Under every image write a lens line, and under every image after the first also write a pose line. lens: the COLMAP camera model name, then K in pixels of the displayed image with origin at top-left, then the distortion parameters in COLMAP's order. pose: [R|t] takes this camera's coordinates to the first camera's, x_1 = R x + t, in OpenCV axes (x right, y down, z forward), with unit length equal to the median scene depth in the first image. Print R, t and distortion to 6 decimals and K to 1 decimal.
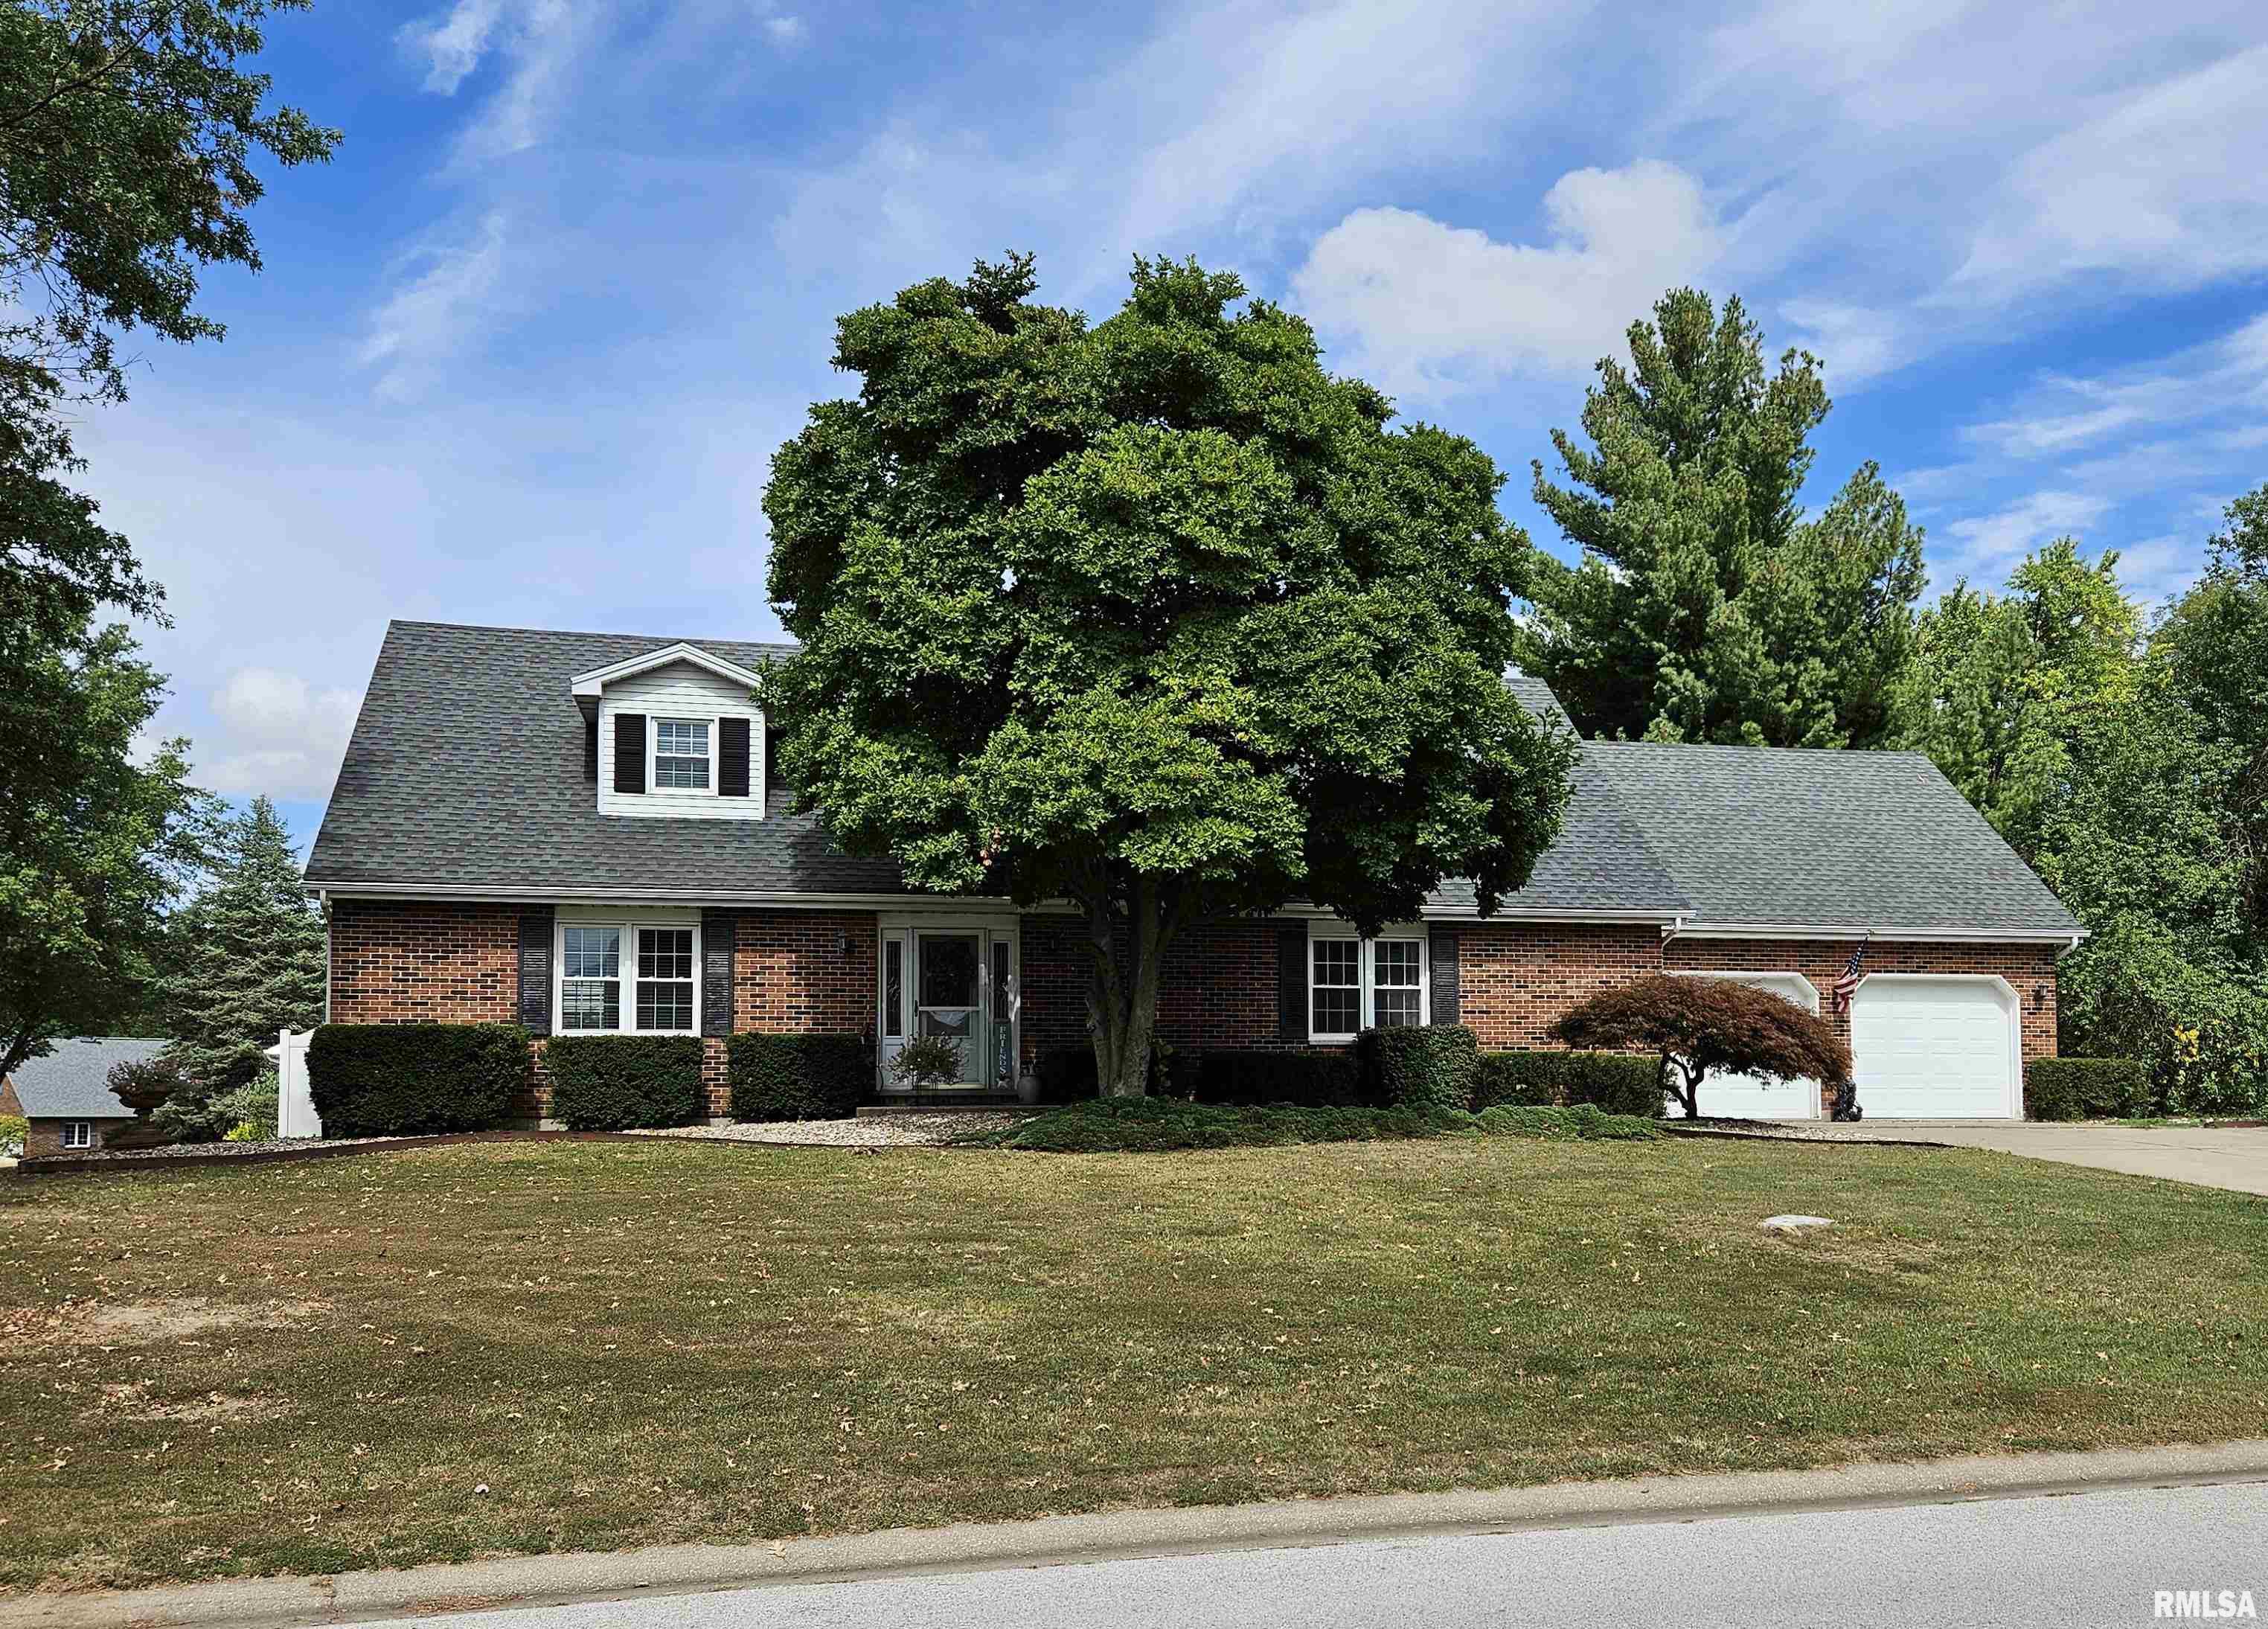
lens RADIAL K [[2434.9, 0, 1134.0], [0, 2434.9, 814.5], [0, 0, 1]] dist [0.019643, -0.006705]
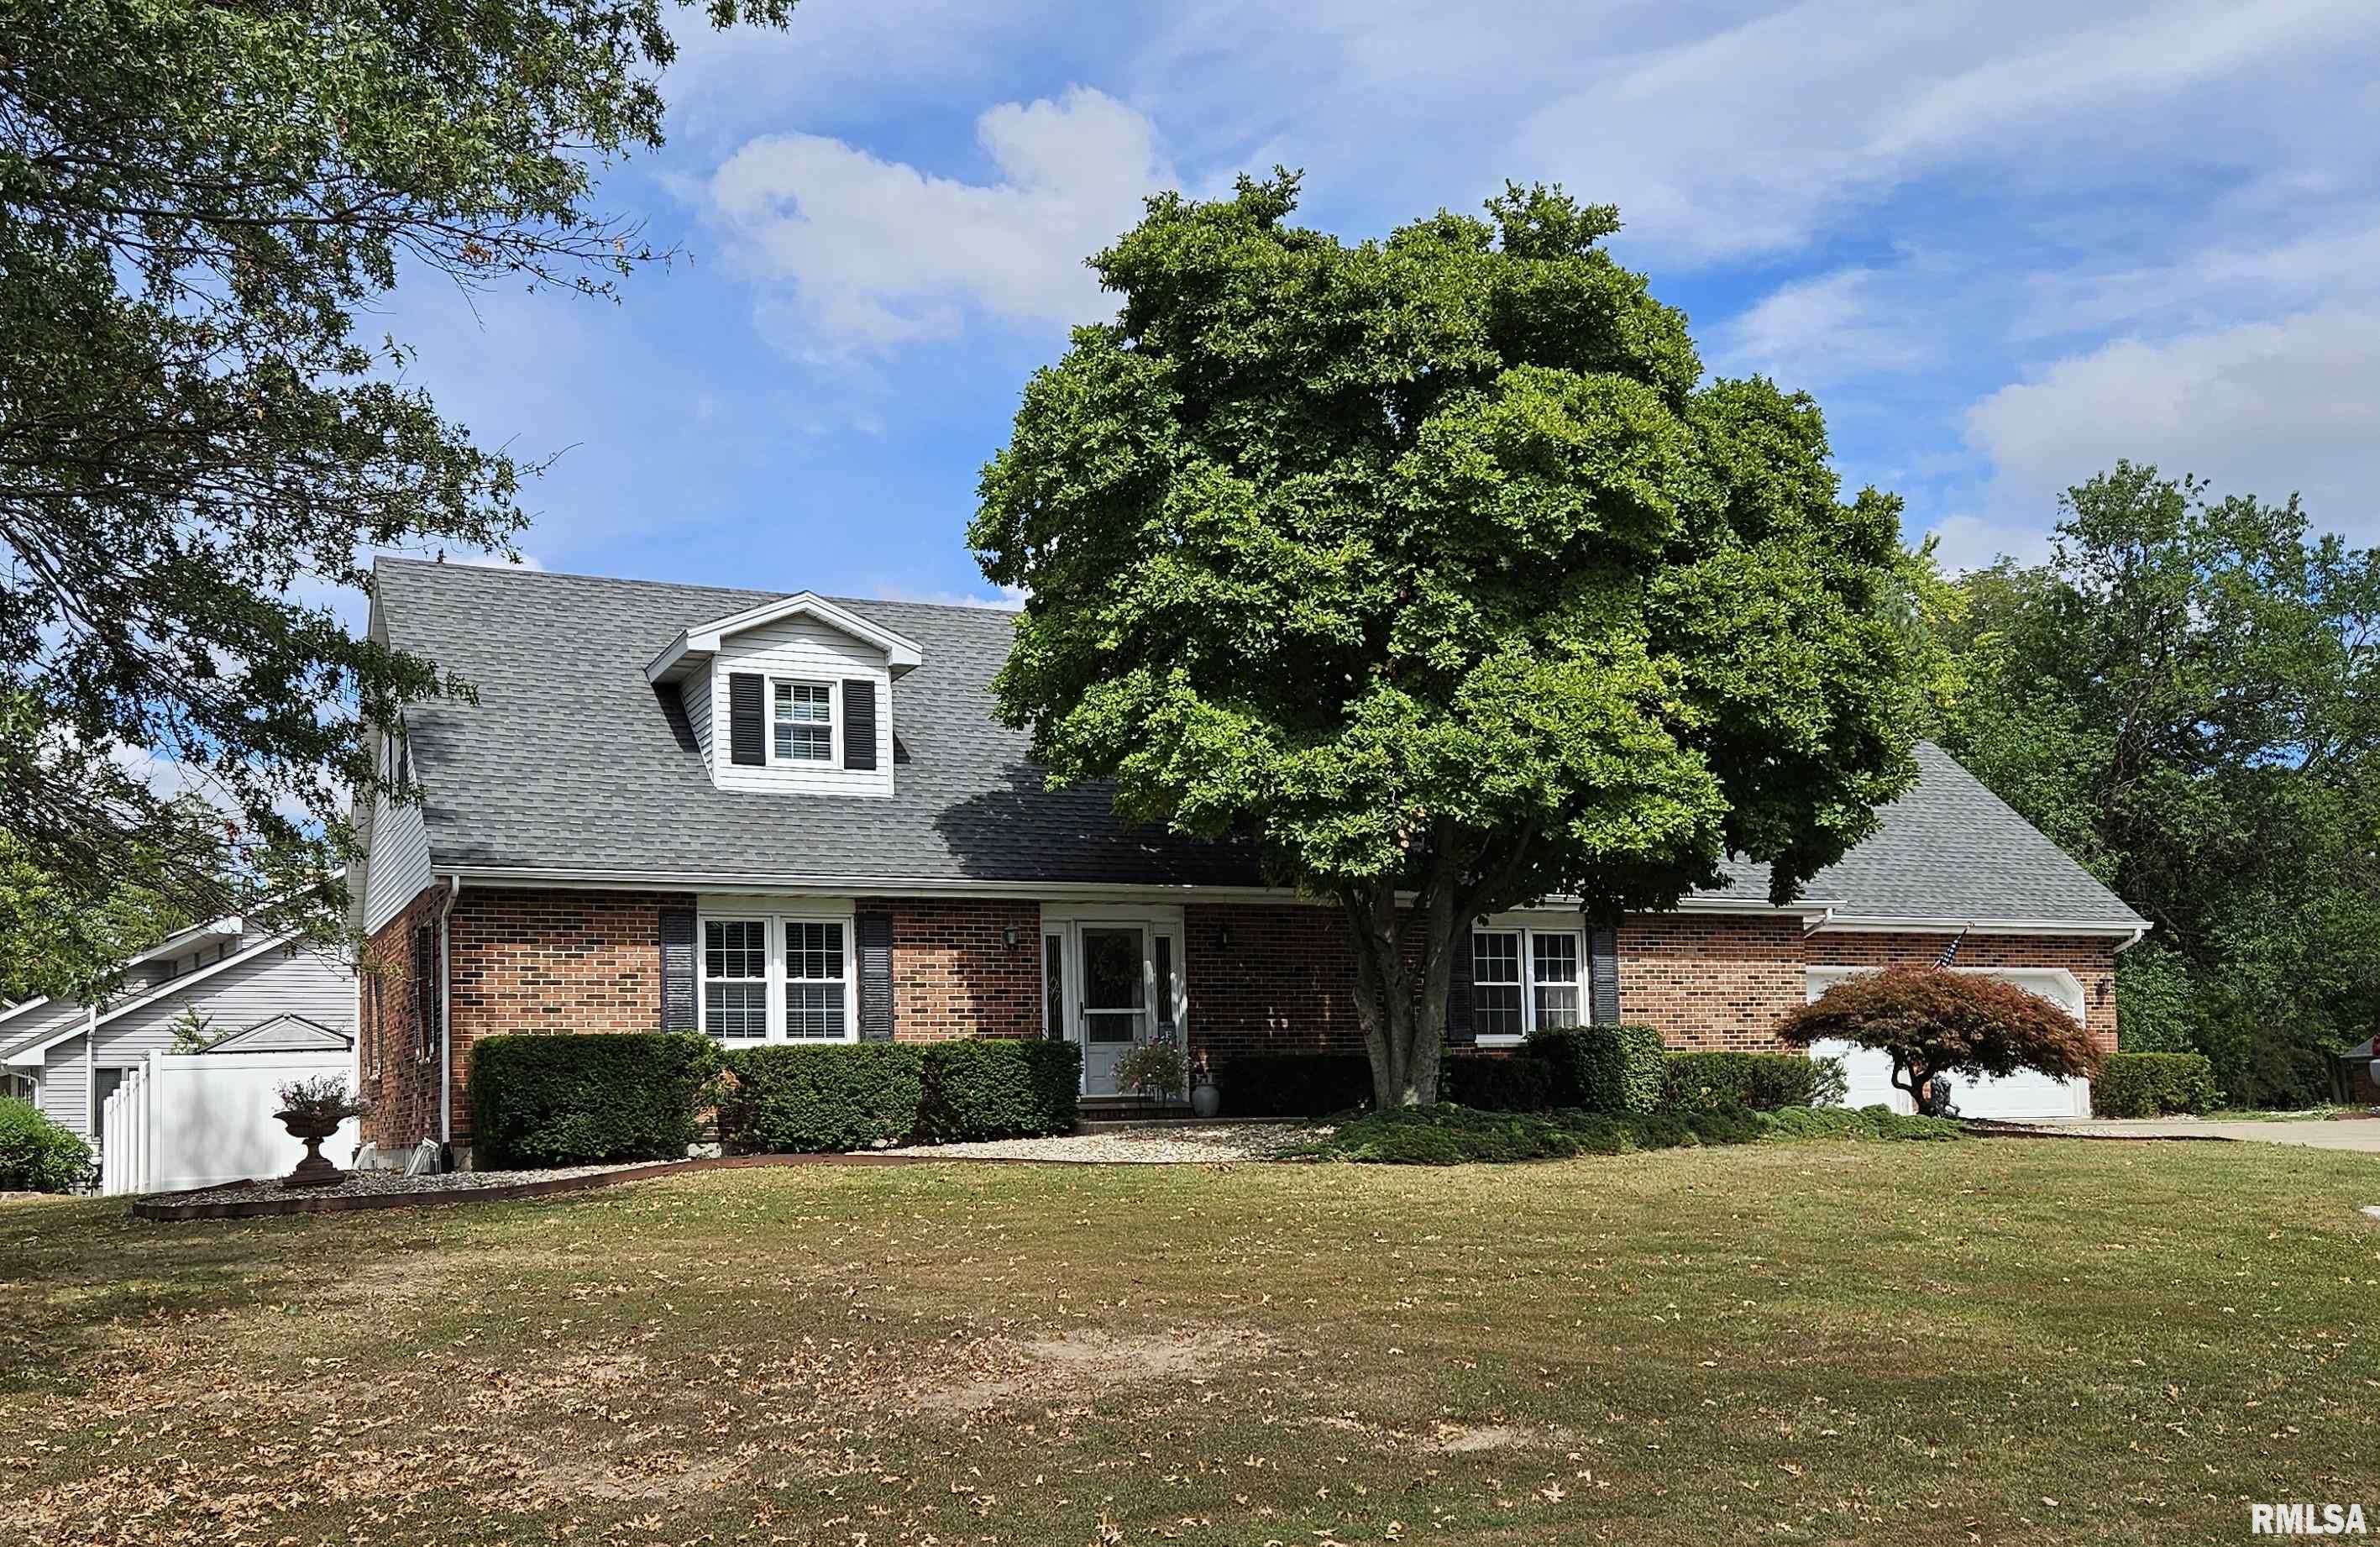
lens RADIAL K [[2722.1, 0, 1190.0], [0, 2722.1, 773.5], [0, 0, 1]] dist [0.020143, -0.014373]
pose [[0.976330, 0.009065, 0.216097, -0.278127], [-0.006485, 0.999899, -0.012646, 0.005626], [-0.216190, 0.010945, 0.976290, 0.023977]]
